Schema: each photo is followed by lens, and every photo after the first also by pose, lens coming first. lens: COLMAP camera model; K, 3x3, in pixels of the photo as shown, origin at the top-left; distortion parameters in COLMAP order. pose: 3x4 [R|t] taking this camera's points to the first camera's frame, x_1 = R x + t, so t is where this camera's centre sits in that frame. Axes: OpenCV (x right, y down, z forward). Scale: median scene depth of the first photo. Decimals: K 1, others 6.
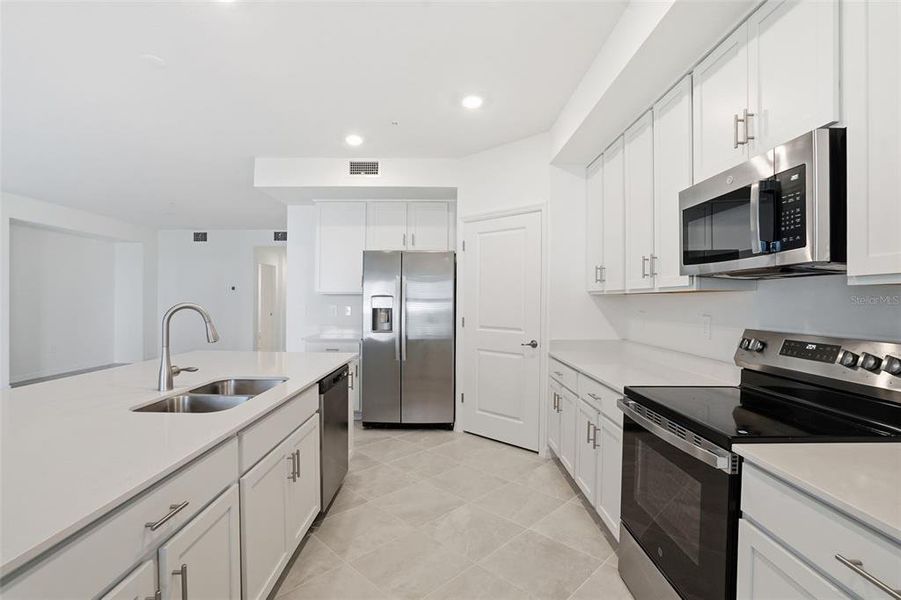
lens RADIAL K [[423.6, 0, 452.0], [0, 423.6, 303.6], [0, 0, 1]] dist [-0.047744, 0.015258]
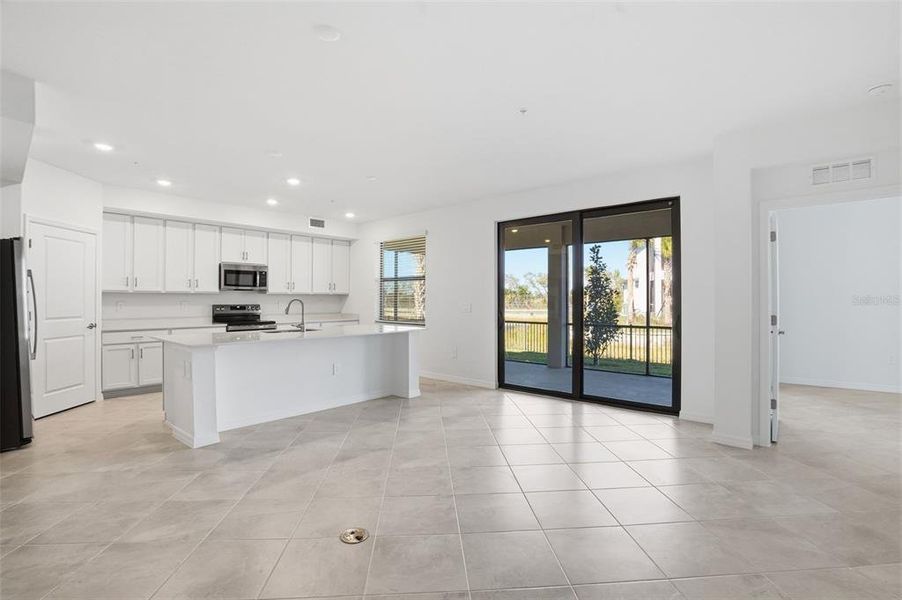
lens RADIAL K [[424.1, 0, 449.1], [0, 424.1, 298.3], [0, 0, 1]] dist [-0.047744, 0.015258]
pose [[-0.739872, -0.004873, 0.672730, -1.860184], [-0.000016, 0.999974, 0.007225, -0.009826], [-0.672747, 0.005335, -0.739853, 1.384826]]
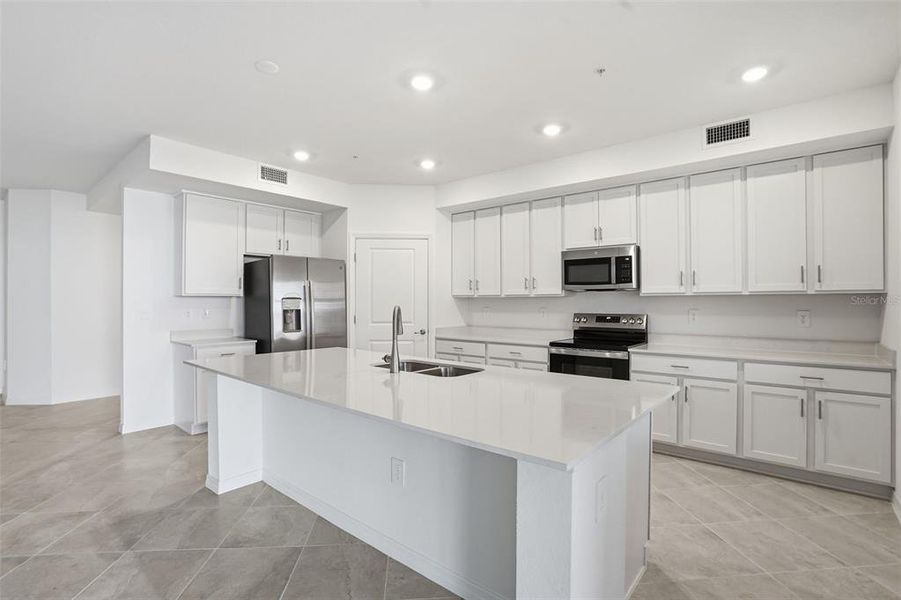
lens RADIAL K [[423.6, 0, 447.9], [0, 423.6, 302.4], [0, 0, 1]] dist [-0.047744, 0.015258]
pose [[0.656381, -0.007490, 0.754393, -0.941118], [0.010395, 0.999946, 0.000883, -0.004614], [-0.754358, 0.007263, 0.656423, -0.004525]]
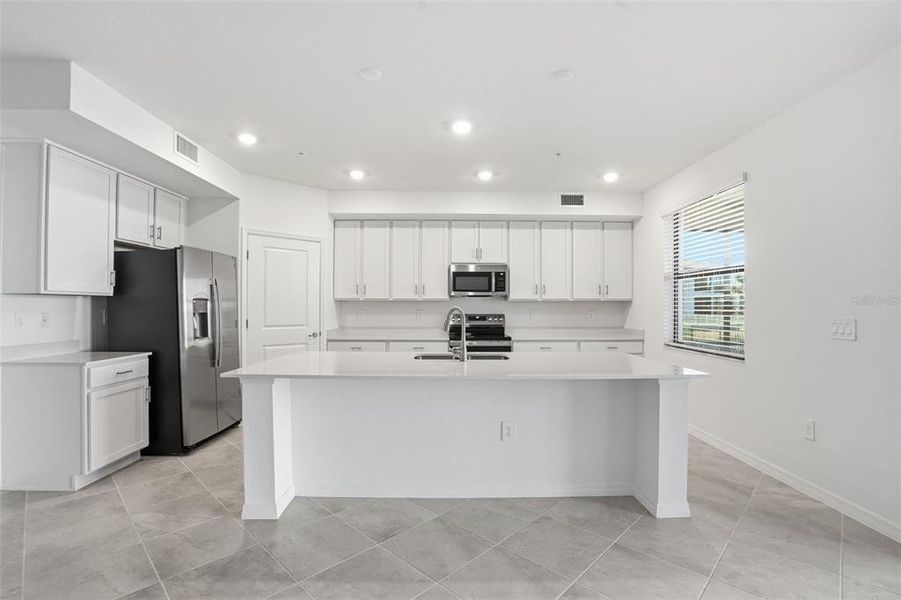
lens RADIAL K [[423.6, 0, 446.9], [0, 423.6, 303.8], [0, 0, 1]] dist [-0.047744, 0.015258]
pose [[0.006177, -0.000394, 0.999981, -1.388648], [0.005429, 0.999985, 0.000361, -0.006755], [-0.999966, 0.005427, 0.006179, 0.622068]]
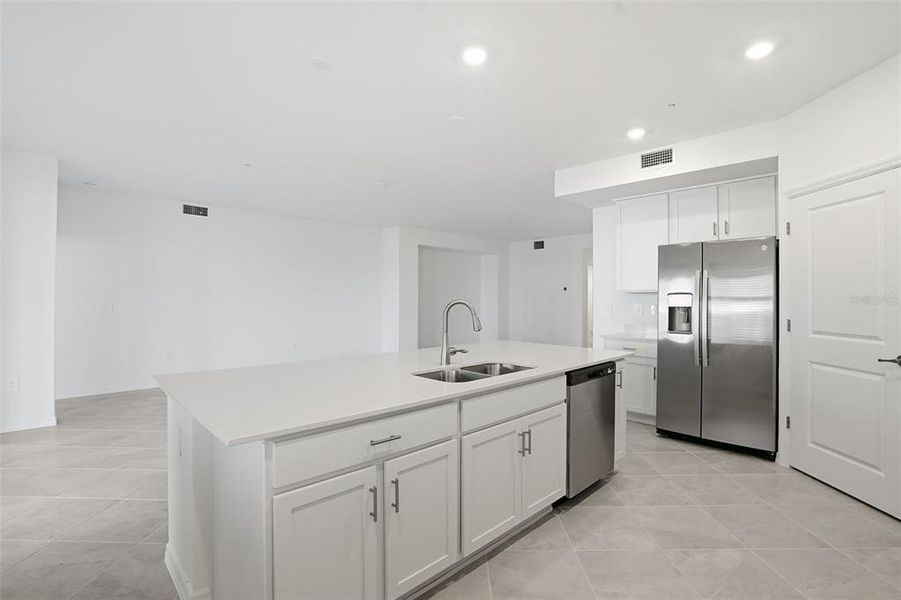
lens RADIAL K [[423.6, 0, 453.9], [0, 423.6, 294.6], [0, 0, 1]] dist [-0.047744, 0.015258]
pose [[0.698813, -0.011857, -0.715207, 0.184087], [-0.002812, 0.999809, -0.019323, 0.003872], [0.715299, 0.015515, 0.698646, 0.031734]]
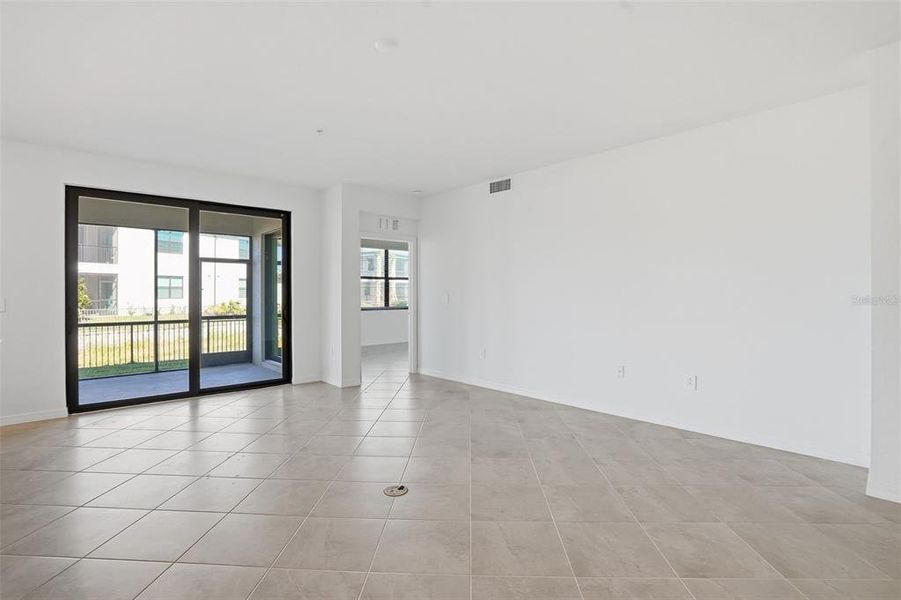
lens RADIAL K [[423.6, 0, 457.5], [0, 423.6, 305.5], [0, 0, 1]] dist [-0.047744, 0.015258]
pose [[-0.747714, 0.014457, -0.663864, -0.794686], [-0.005821, 0.999582, 0.028324, 0.005763], [0.663996, 0.025043, -0.747317, 1.664911]]
